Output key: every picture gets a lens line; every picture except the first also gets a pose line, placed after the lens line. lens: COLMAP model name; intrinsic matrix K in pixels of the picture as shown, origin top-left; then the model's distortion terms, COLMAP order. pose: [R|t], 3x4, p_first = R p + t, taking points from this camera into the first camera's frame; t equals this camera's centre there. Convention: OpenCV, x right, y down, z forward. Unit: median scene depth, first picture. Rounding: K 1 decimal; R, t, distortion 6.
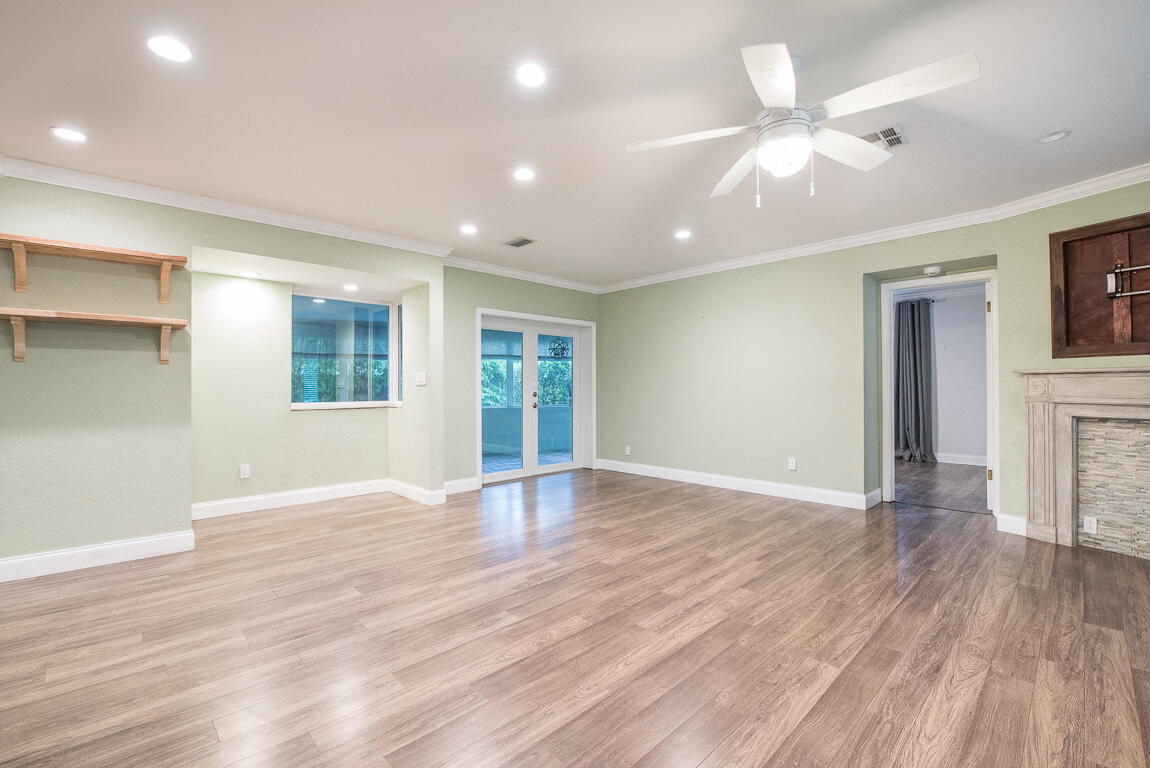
lens RADIAL K [[498.1, 0, 573.2], [0, 498.1, 380.6], [0, 0, 1]] dist [-0.011311, -0.001394]
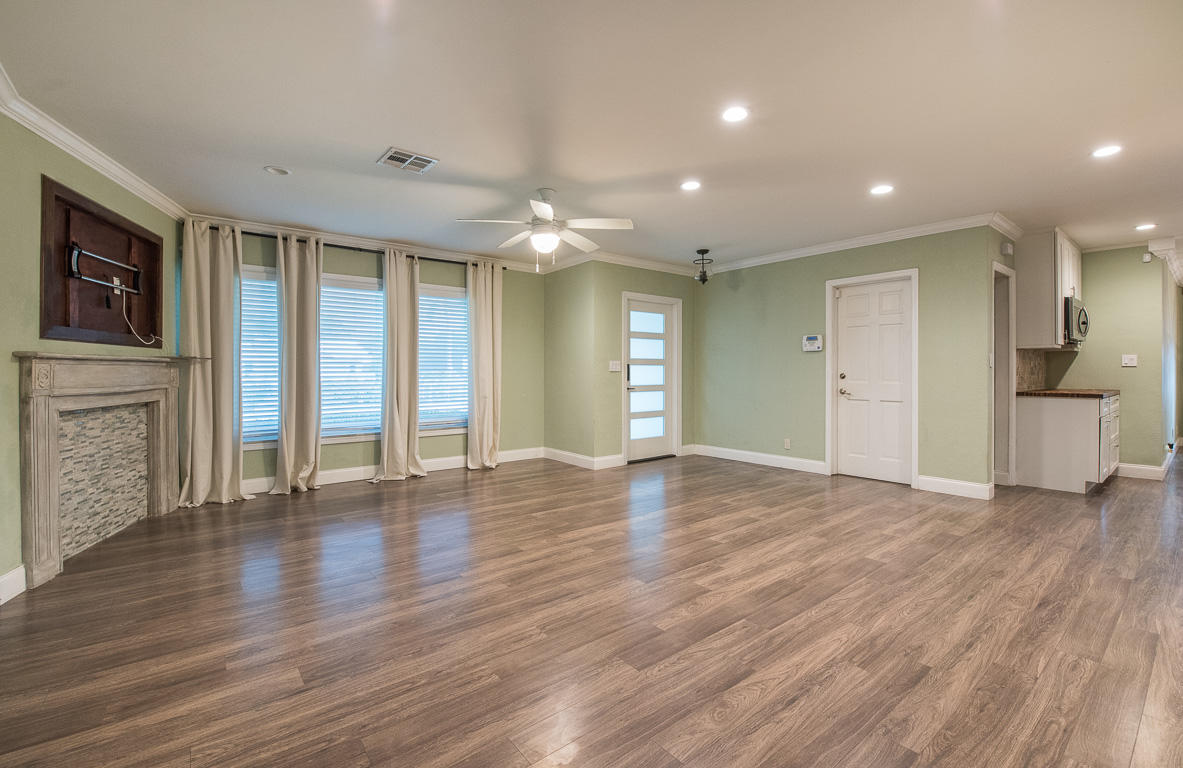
lens RADIAL K [[503.5, 0, 595.7], [0, 503.5, 371.4], [0, 0, 1]] dist [-0.010701, -0.001018]
pose [[-0.995963, 0.006298, 0.089546, 0.059993], [0.005275, 0.999918, -0.011658, 0.021277], [-0.089612, -0.011138, -0.995914, 1.871272]]
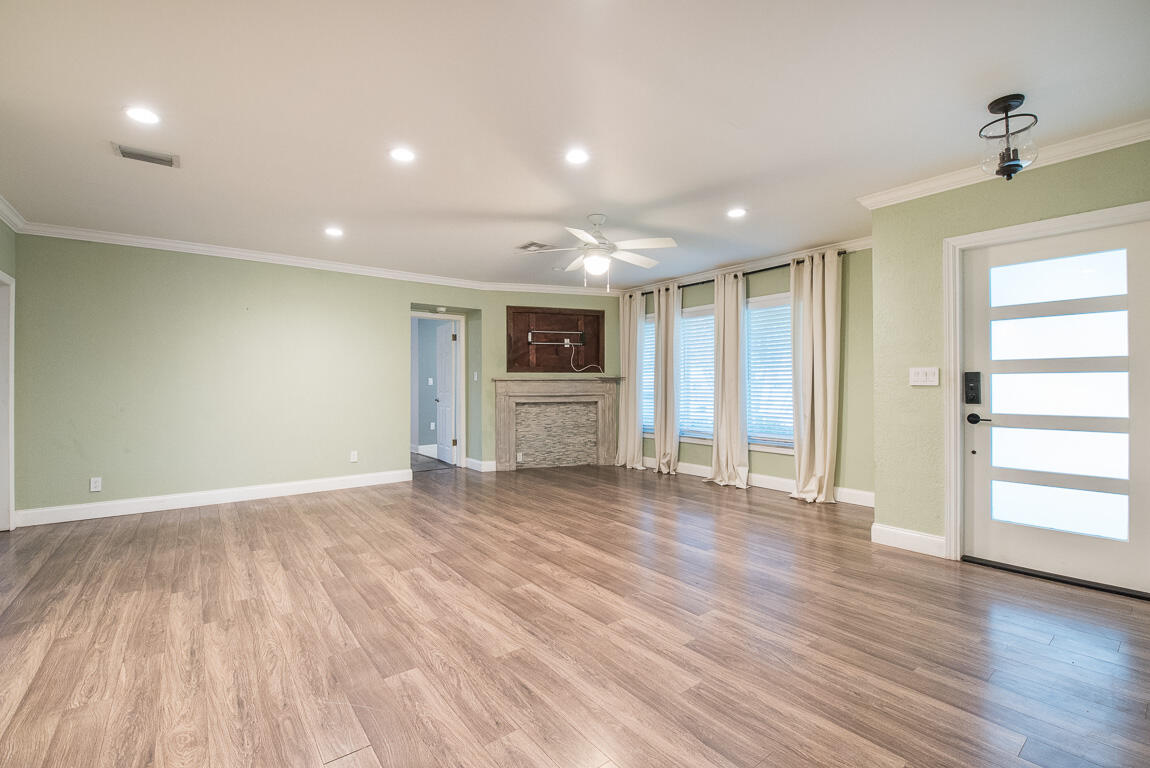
lens RADIAL K [[498.1, 0, 582.8], [0, 498.1, 378.6], [0, 0, 1]] dist [-0.011311, -0.001394]
pose [[0.095794, 0.016881, 0.995258, -0.984640], [-0.008659, 0.999832, -0.016125, 0.007840], [-0.995363, -0.007073, 0.095925, 0.589237]]
